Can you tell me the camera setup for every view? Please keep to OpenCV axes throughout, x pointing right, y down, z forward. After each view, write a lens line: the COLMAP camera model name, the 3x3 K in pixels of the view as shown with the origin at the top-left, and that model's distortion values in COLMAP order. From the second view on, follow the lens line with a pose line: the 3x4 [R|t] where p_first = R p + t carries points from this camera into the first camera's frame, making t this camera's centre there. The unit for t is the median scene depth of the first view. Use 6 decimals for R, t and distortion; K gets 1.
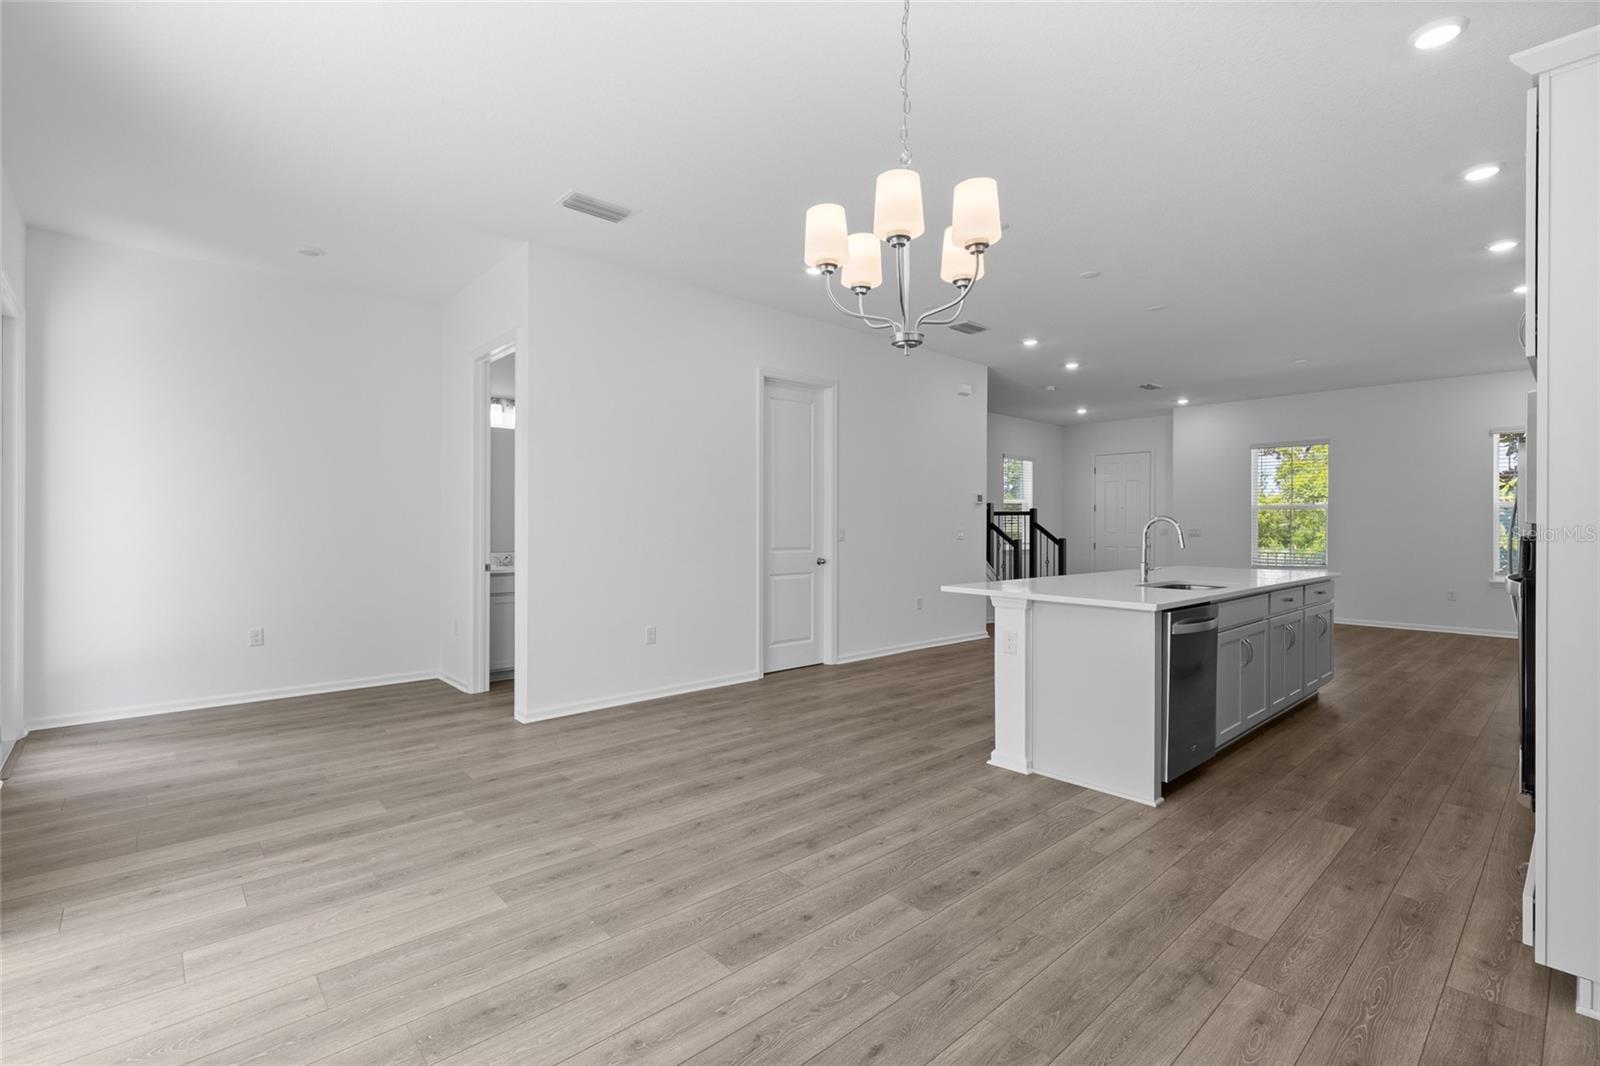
lens RADIAL K [[719.8, 0, 807.8], [0, 719.8, 524.4], [0, 0, 1]] dist [0.008265, -0.002166]
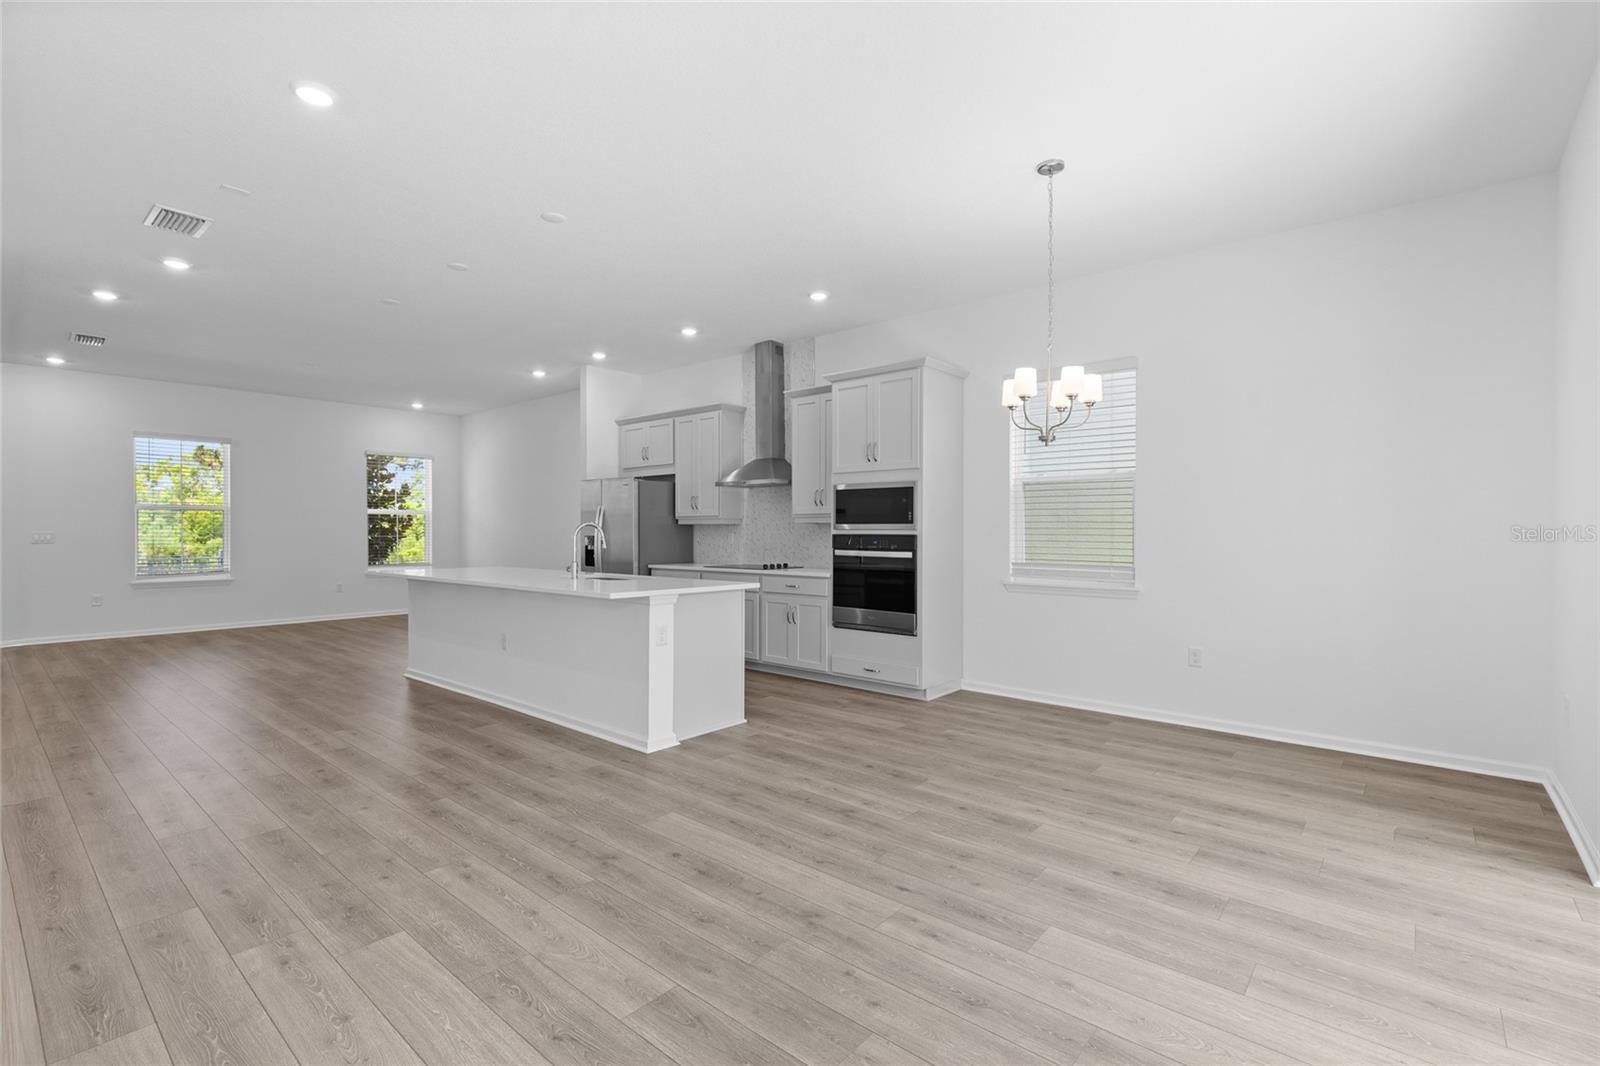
lens RADIAL K [[719.8, 0, 795.0], [0, 719.8, 532.8], [0, 0, 1]] dist [0.008265, -0.002166]
pose [[-0.112481, -0.006243, 0.993634, -0.811738], [-0.004244, 0.999974, 0.005803, -0.002332], [-0.993645, -0.003564, -0.112505, 0.881471]]
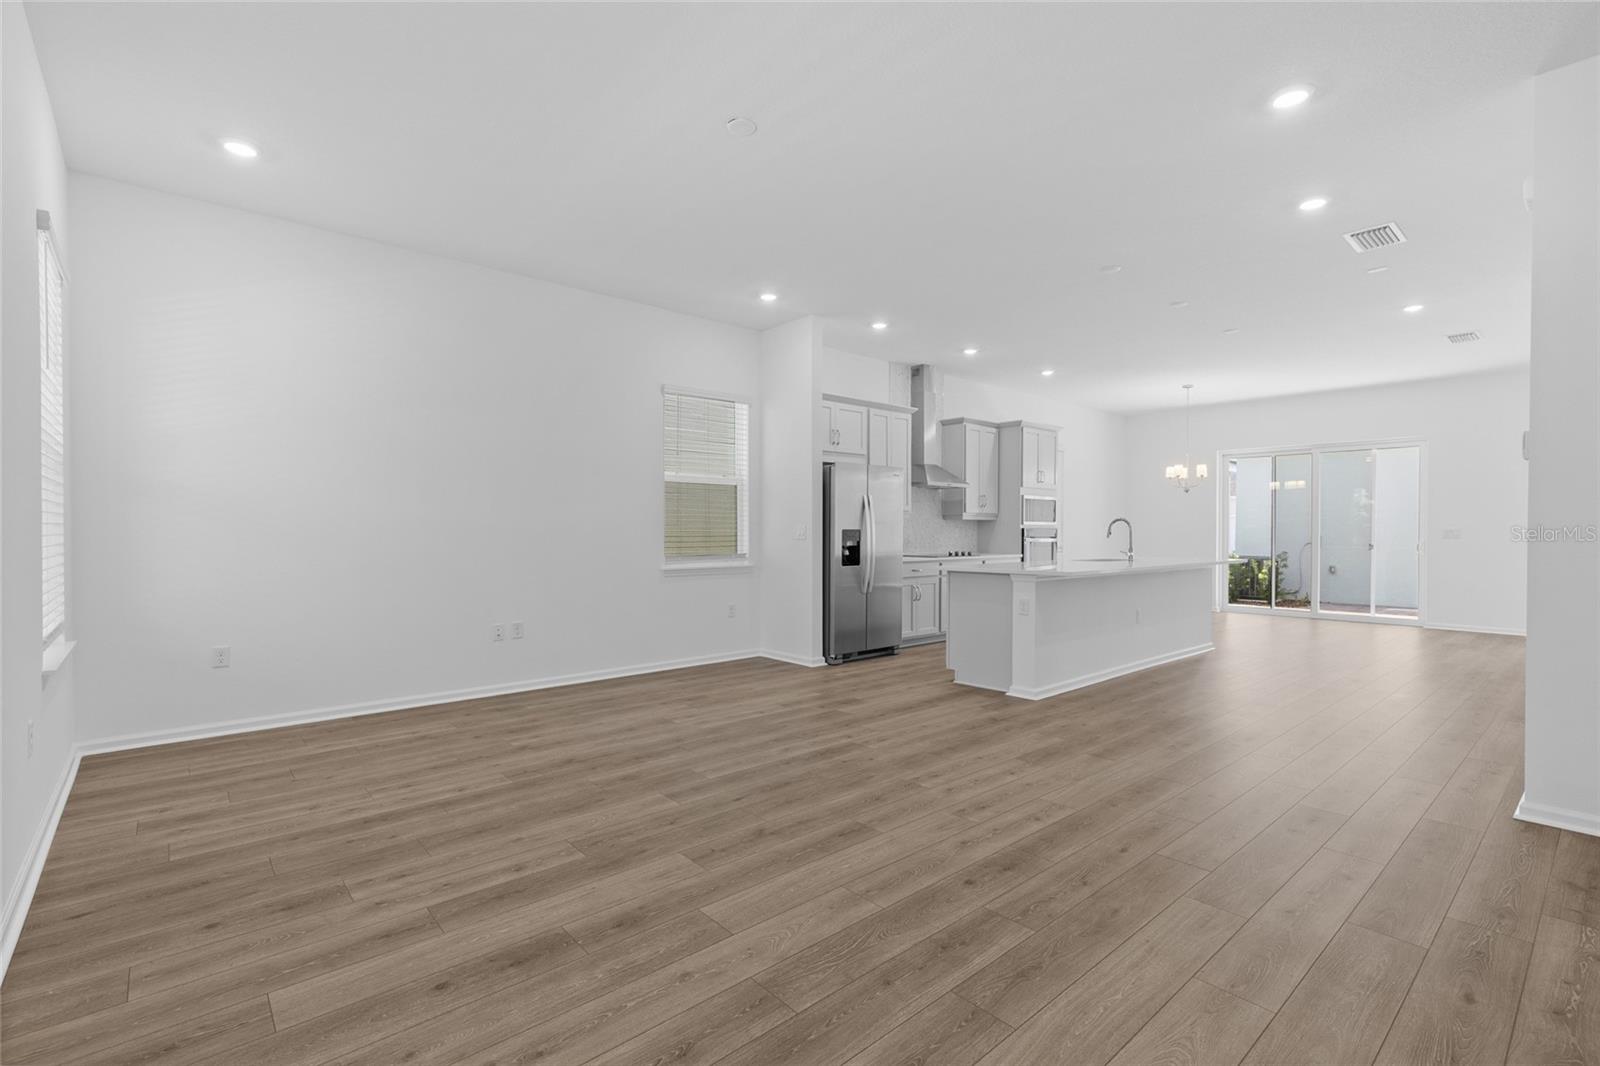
lens RADIAL K [[719.8, 0, 804.7], [0, 719.8, 538.3], [0, 0, 1]] dist [0.008265, -0.002166]
pose [[-0.999741, -0.007264, 0.021575, 1.268003], [-0.007090, 0.999942, 0.008145, 0.027201], [-0.021632, 0.007990, -0.999734, 2.867612]]
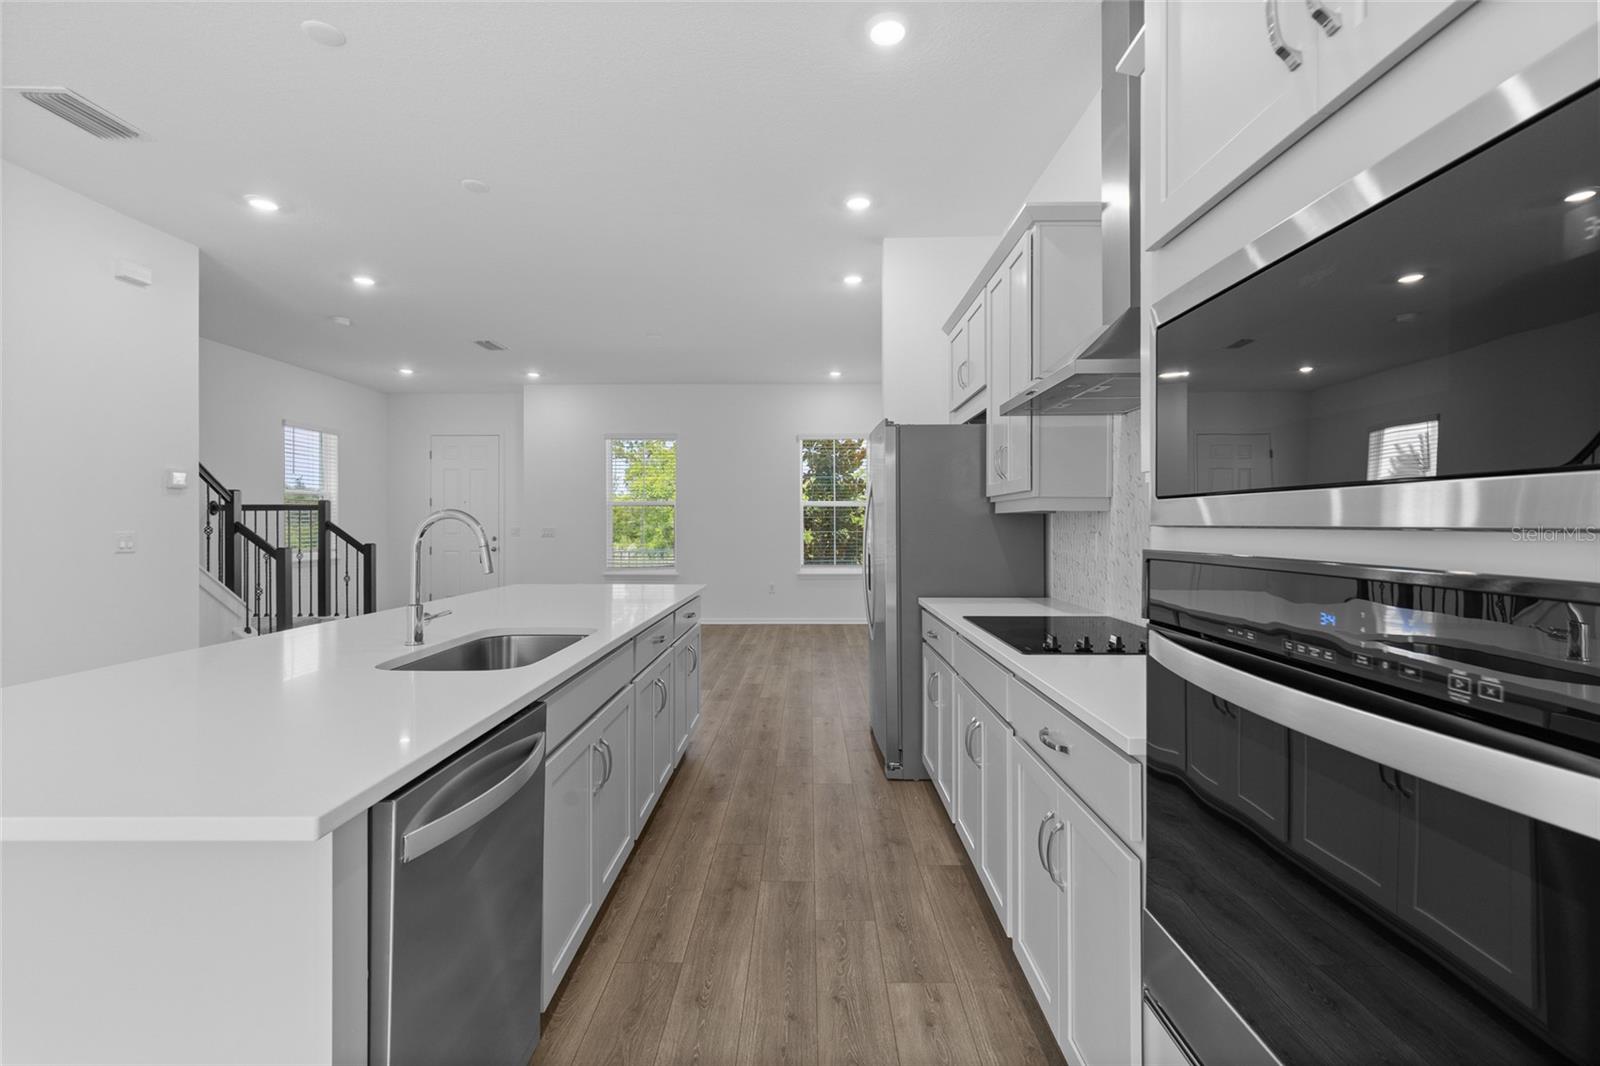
lens RADIAL K [[719.8, 0, 802.4], [0, 719.8, 527.1], [0, 0, 1]] dist [0.008265, -0.002166]
pose [[0.684145, -0.008474, 0.729296, 0.328868], [0.002964, 0.999957, 0.008838, -0.004408], [-0.729340, -0.003885, 0.684141, 0.538807]]
